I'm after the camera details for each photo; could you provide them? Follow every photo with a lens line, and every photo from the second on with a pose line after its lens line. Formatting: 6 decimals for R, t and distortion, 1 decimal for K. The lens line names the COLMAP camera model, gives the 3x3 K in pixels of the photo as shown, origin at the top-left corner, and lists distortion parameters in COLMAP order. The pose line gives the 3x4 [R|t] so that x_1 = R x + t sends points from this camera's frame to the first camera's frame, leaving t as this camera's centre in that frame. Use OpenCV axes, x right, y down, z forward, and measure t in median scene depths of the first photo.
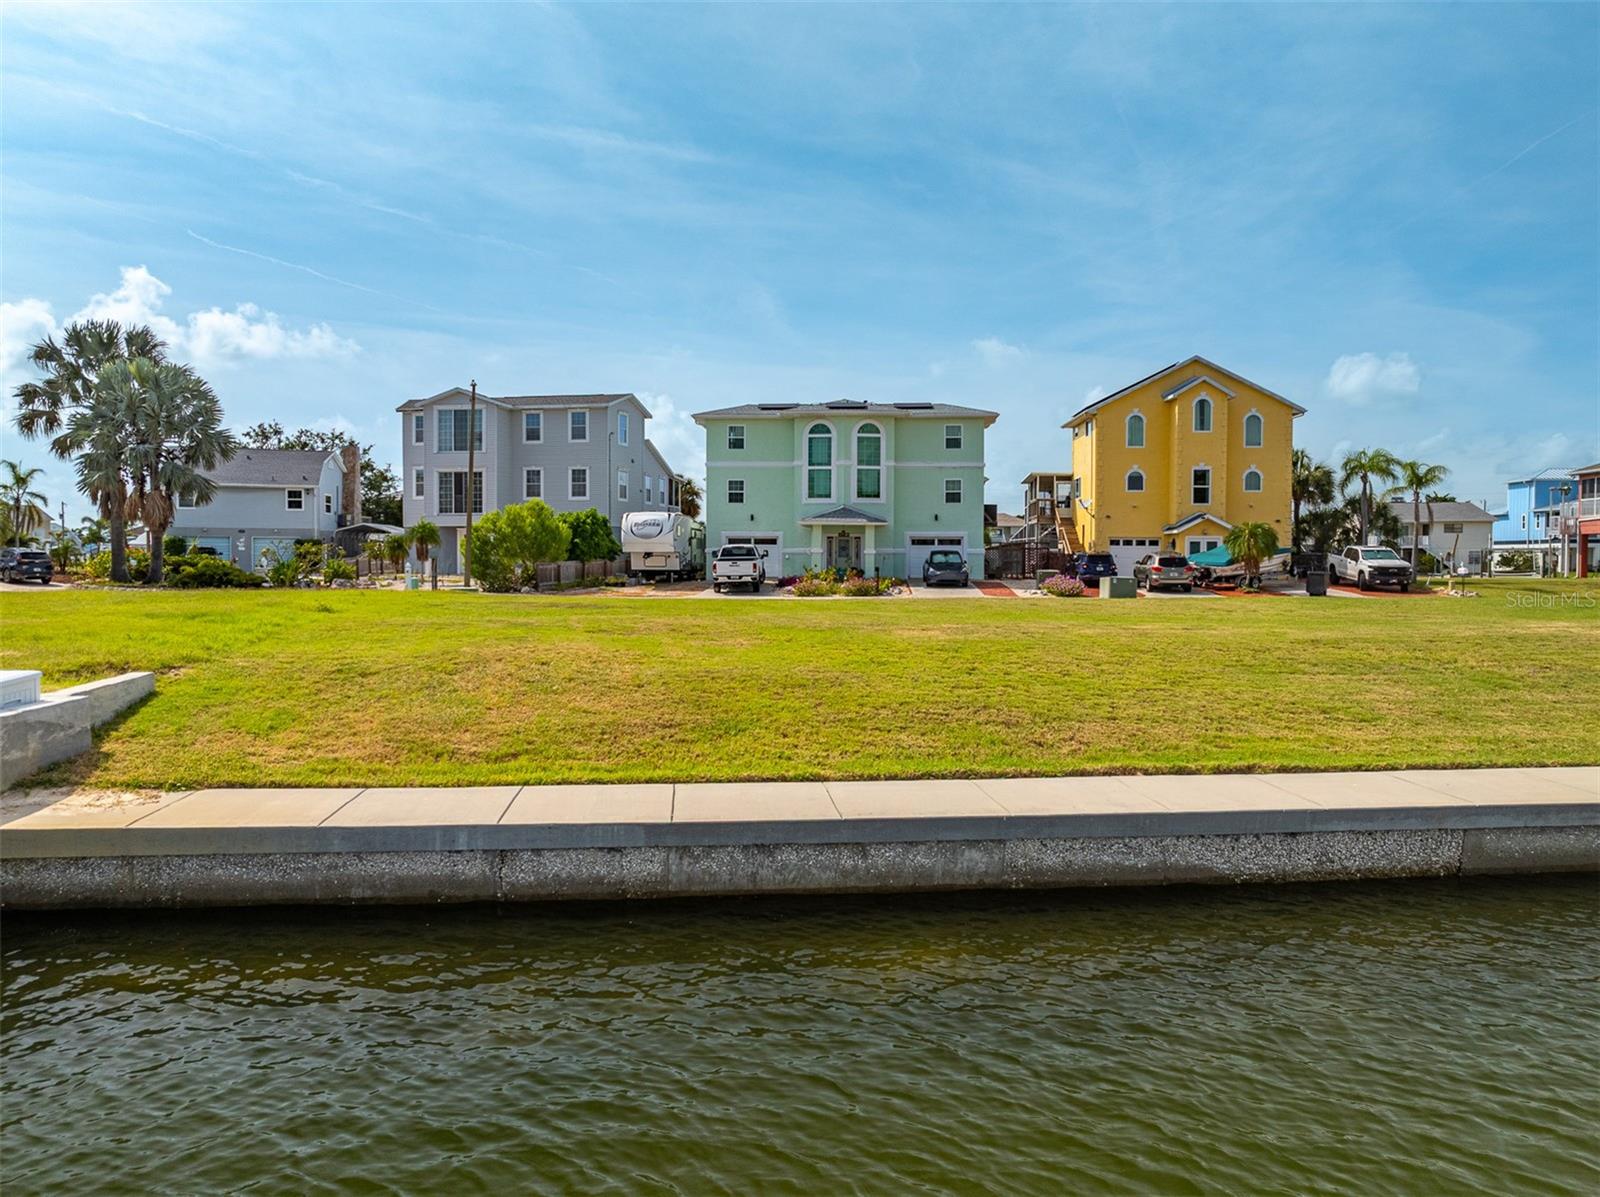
lens RADIAL K [[1132.3, 0, 795.4], [0, 1132.3, 589.6], [0, 0, 1]] dist [-0.037712, 0.020470]
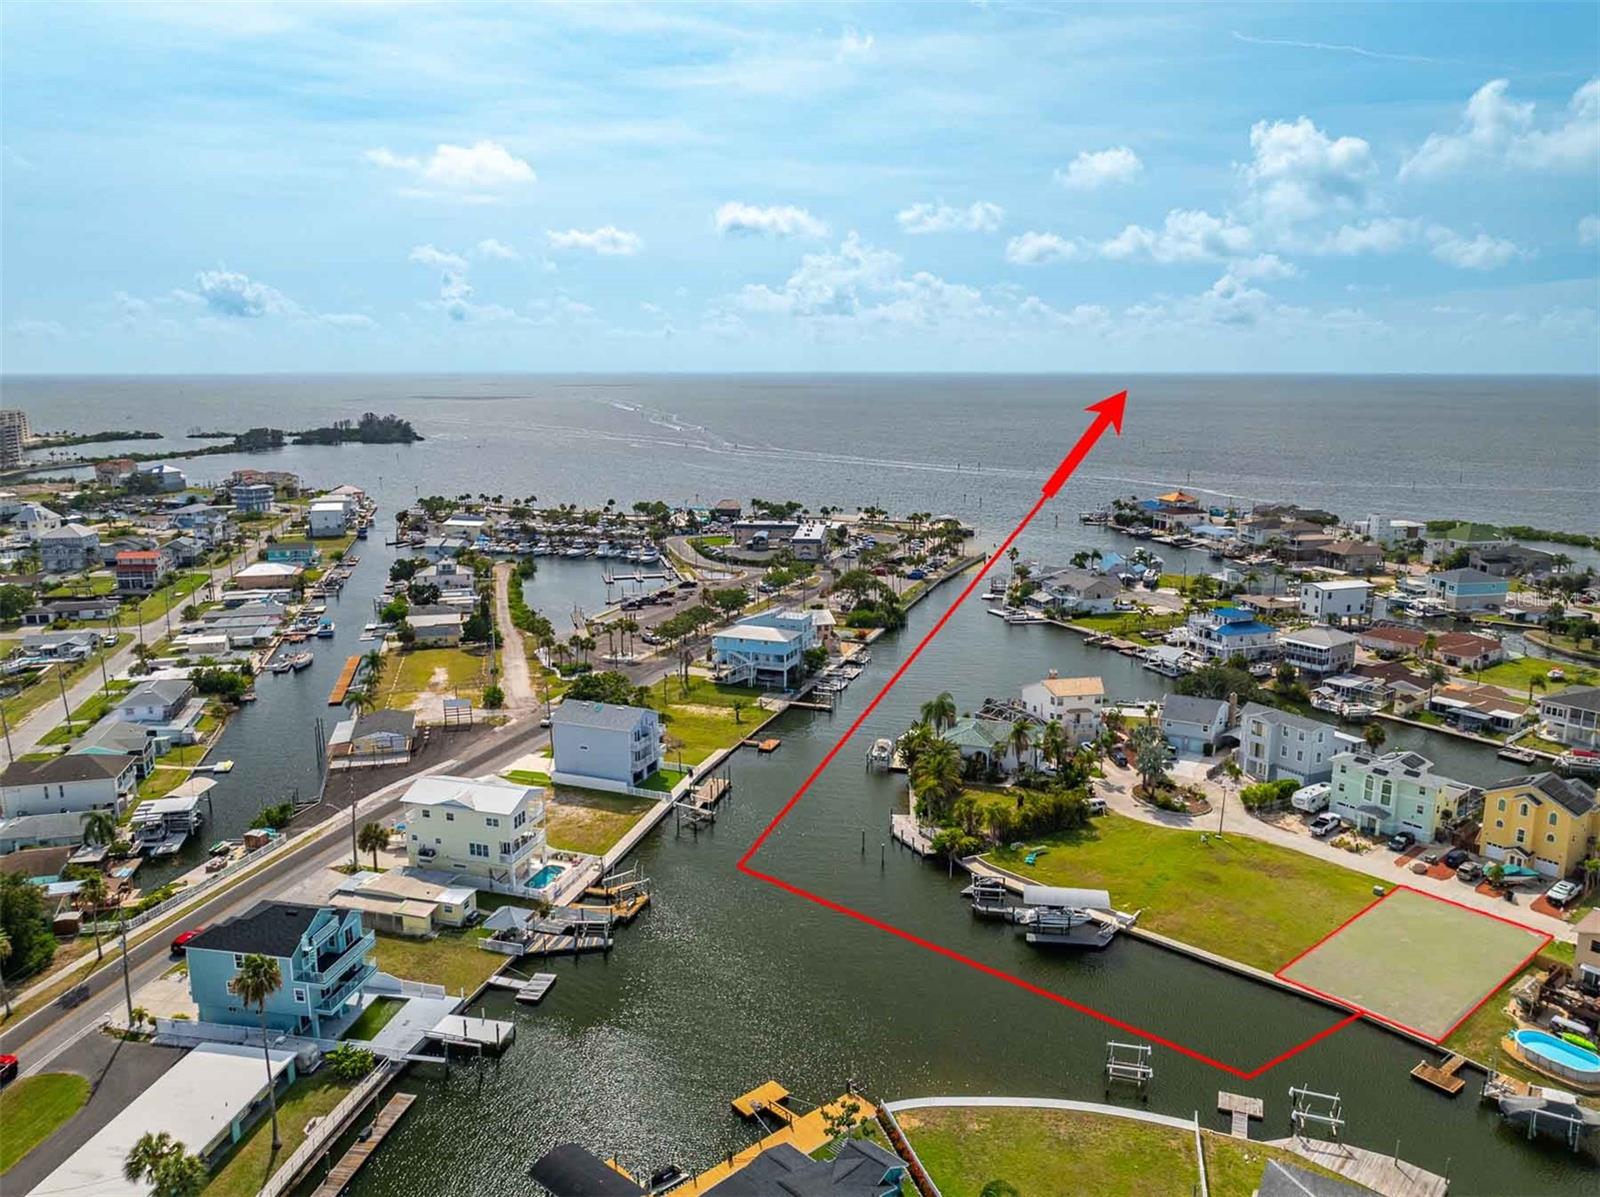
lens RADIAL K [[1138.9, 0, 793.9], [0, 1138.9, 596.4], [0, 0, 1]] dist [-0.047190, 0.032250]
pose [[0.653689, 0.143941, -0.742948, 1.092692], [-0.012049, 0.983599, 0.179964, -1.061587], [0.756667, -0.108689, 0.644703, -1.822609]]
